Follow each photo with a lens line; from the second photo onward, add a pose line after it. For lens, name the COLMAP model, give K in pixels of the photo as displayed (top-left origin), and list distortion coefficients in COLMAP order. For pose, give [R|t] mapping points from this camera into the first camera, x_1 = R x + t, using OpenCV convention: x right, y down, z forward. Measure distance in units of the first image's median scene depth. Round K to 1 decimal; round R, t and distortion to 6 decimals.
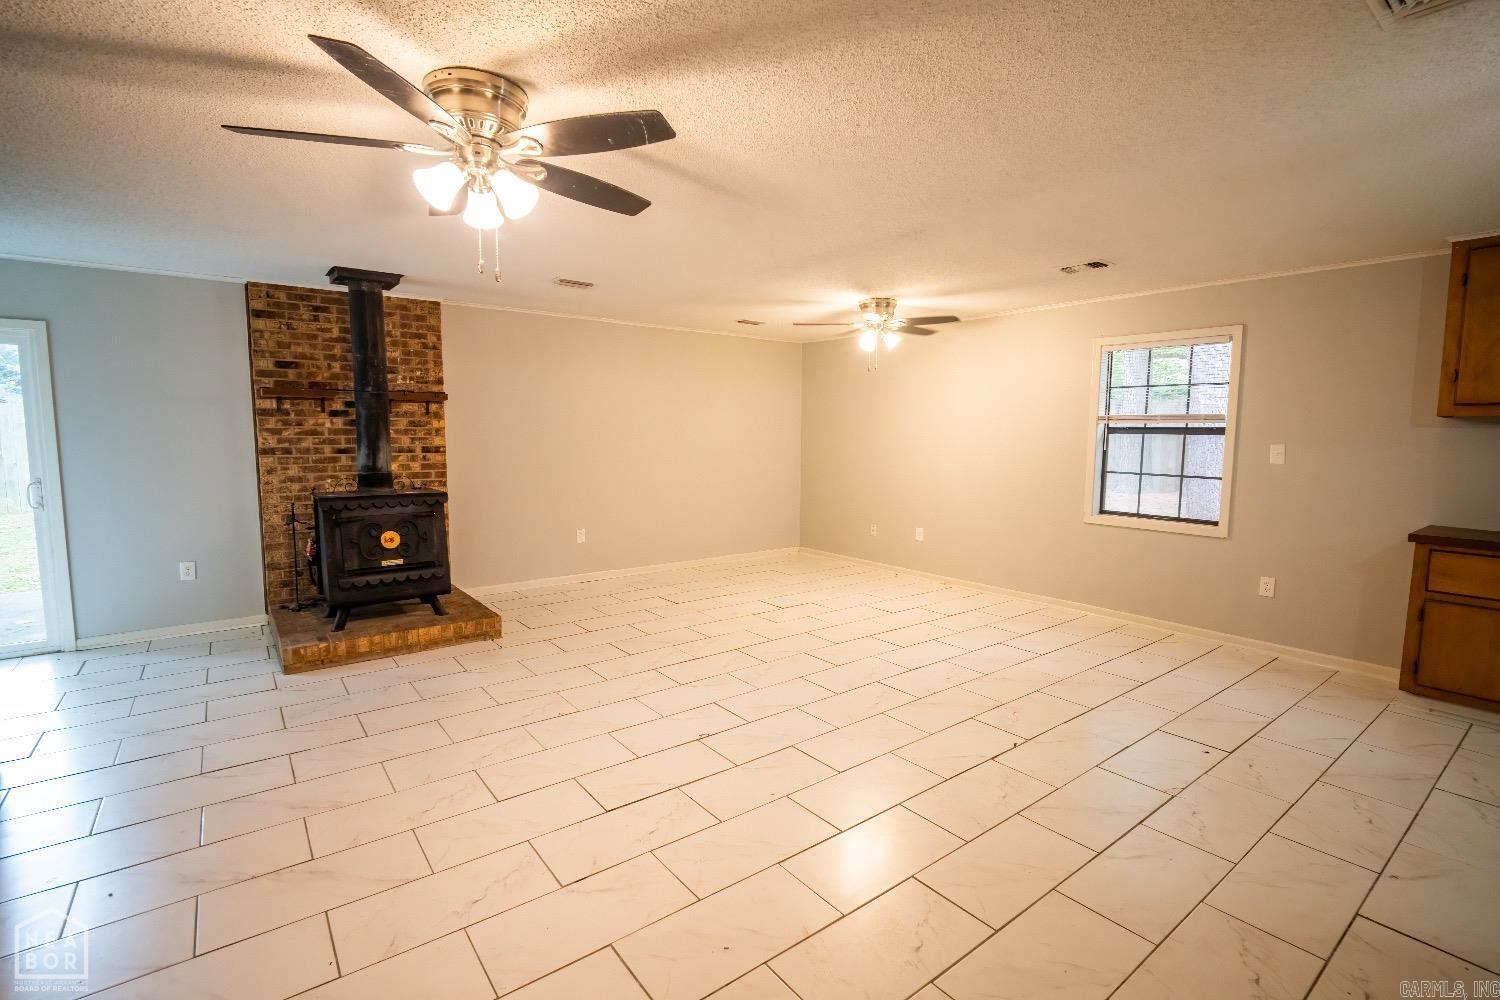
lens RADIAL K [[696.1, 0, 758.0], [0, 696.1, 498.8], [0, 0, 1]] dist [-0.000966, -0.002205]
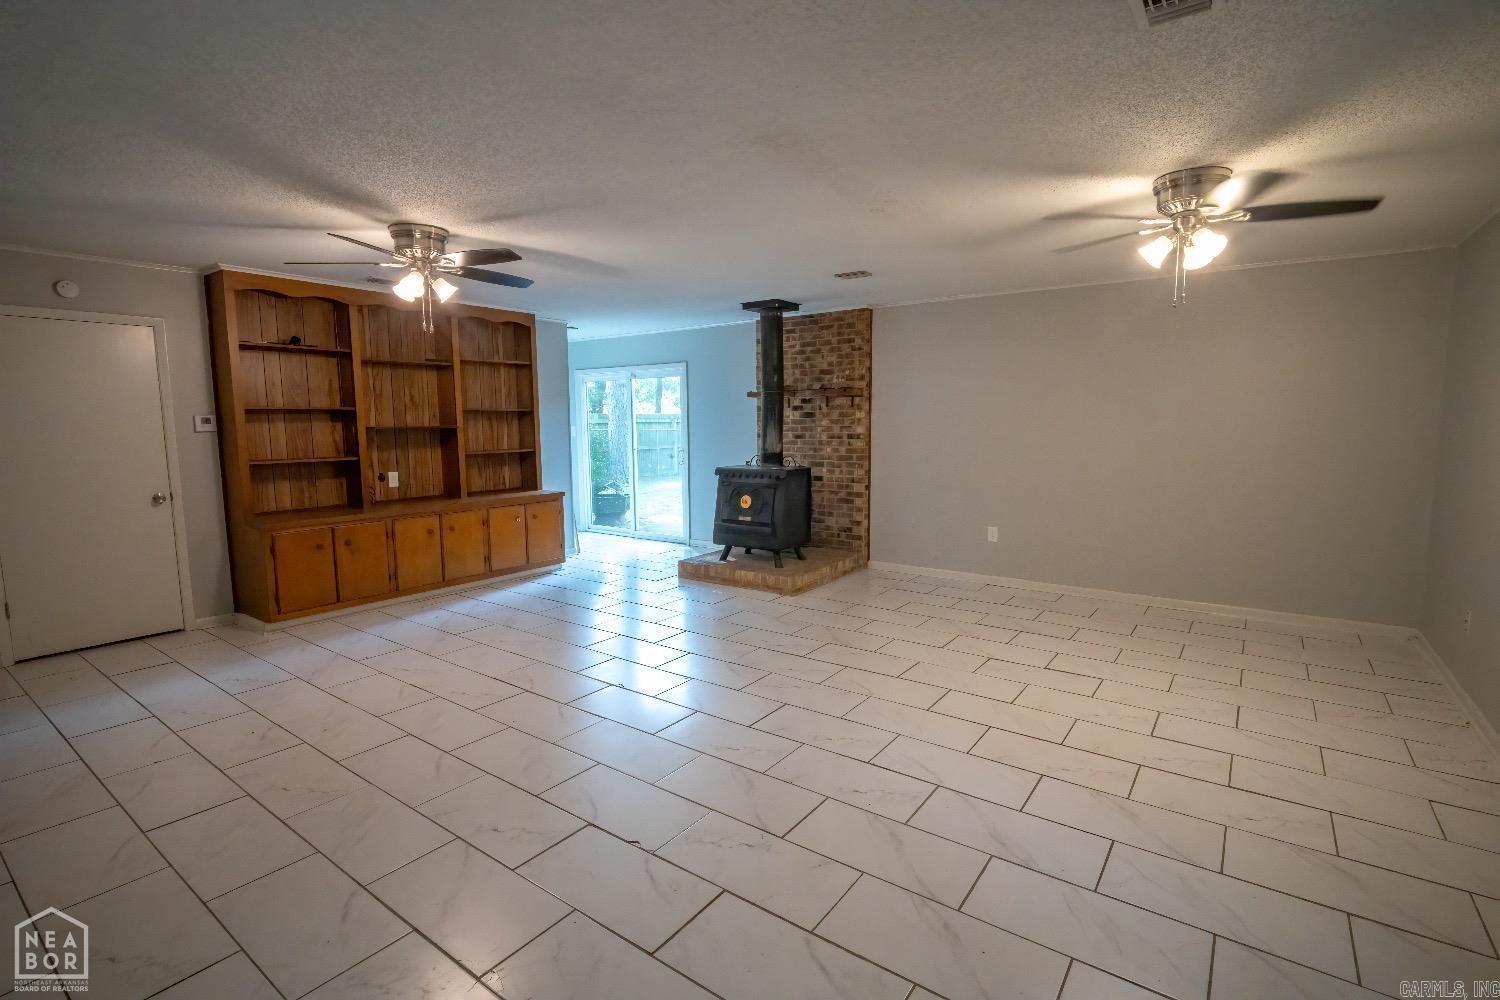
lens RADIAL K [[696.1, 0, 762.5], [0, 696.1, 503.4], [0, 0, 1]] dist [-0.000966, -0.002205]
pose [[0.275771, 0.103383, -0.955648, 0.643253], [-0.087563, 0.992767, 0.082131, -0.042888], [0.957227, 0.061030, 0.282829, 0.543192]]
